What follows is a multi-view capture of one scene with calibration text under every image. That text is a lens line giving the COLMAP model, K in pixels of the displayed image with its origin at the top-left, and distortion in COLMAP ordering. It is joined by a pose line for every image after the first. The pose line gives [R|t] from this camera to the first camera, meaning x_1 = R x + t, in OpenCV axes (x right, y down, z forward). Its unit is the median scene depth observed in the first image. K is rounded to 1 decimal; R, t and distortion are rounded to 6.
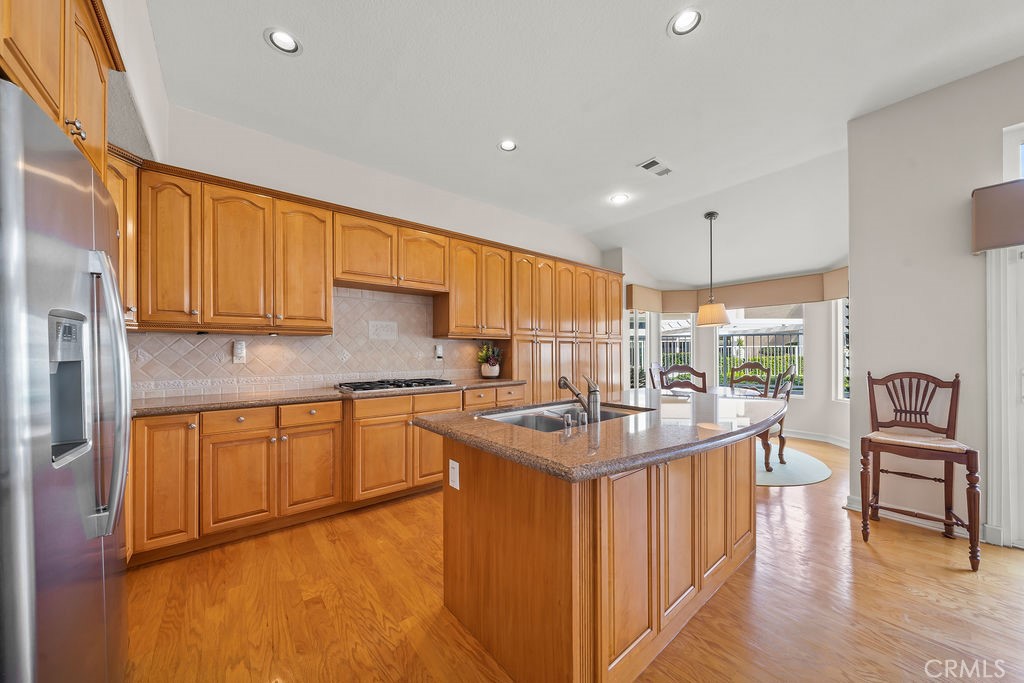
lens RADIAL K [[356.9, 0, 512.7], [0, 356.9, 350.8], [0, 0, 1]] dist [-0.010396, 0.000239]
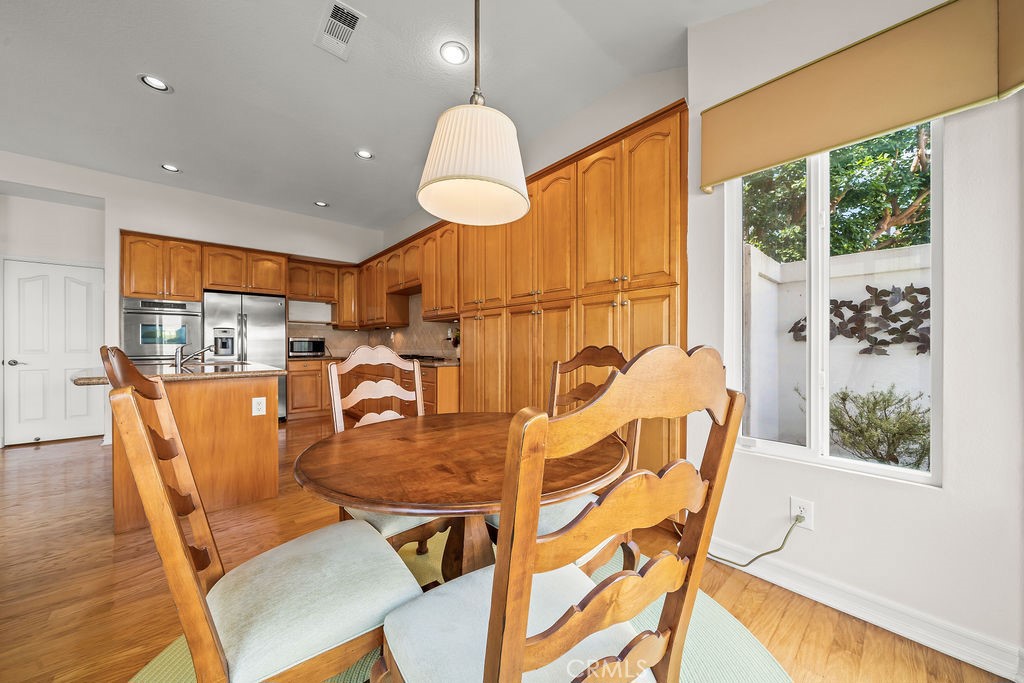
lens RADIAL K [[356.9, 0, 507.9], [0, 356.9, 344.4], [0, 0, 1]] dist [-0.010396, 0.000239]
pose [[0.033642, -0.000949, -0.999434, 0.976987], [0.008314, 0.999965, -0.000670, 0.040007], [0.999399, -0.008287, 0.033648, 1.195551]]
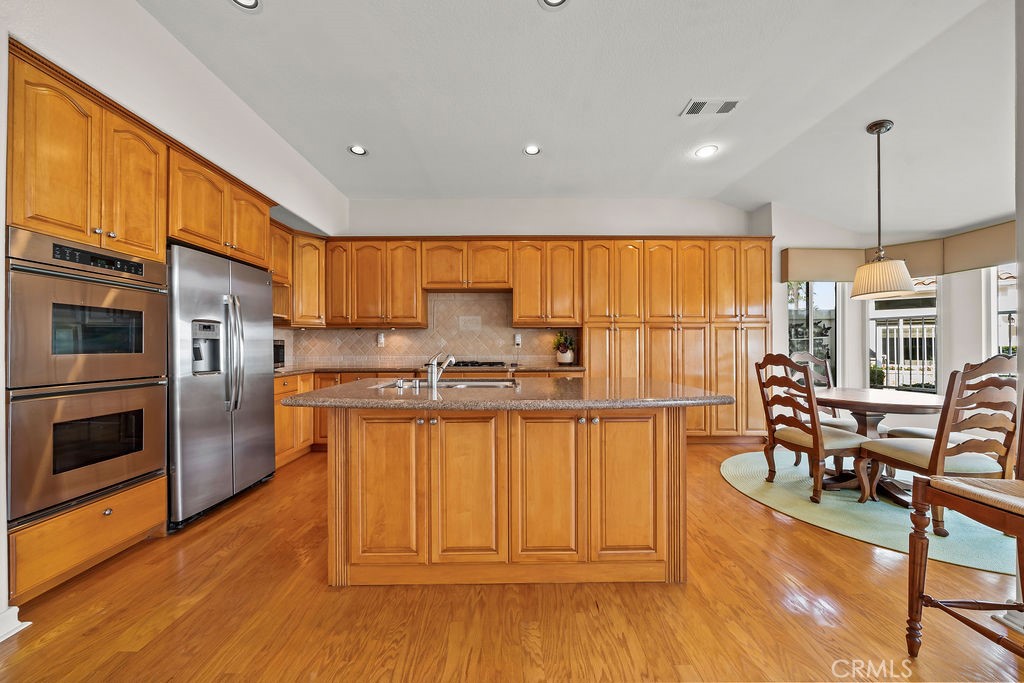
lens RADIAL K [[356.9, 0, 512.2], [0, 356.9, 344.5], [0, 0, 1]] dist [-0.010396, 0.000239]
pose [[0.777428, -0.002551, -0.628966, 0.529028], [0.003348, 0.999994, 0.000083, 0.018936], [0.628963, -0.002170, 0.777432, 0.090189]]
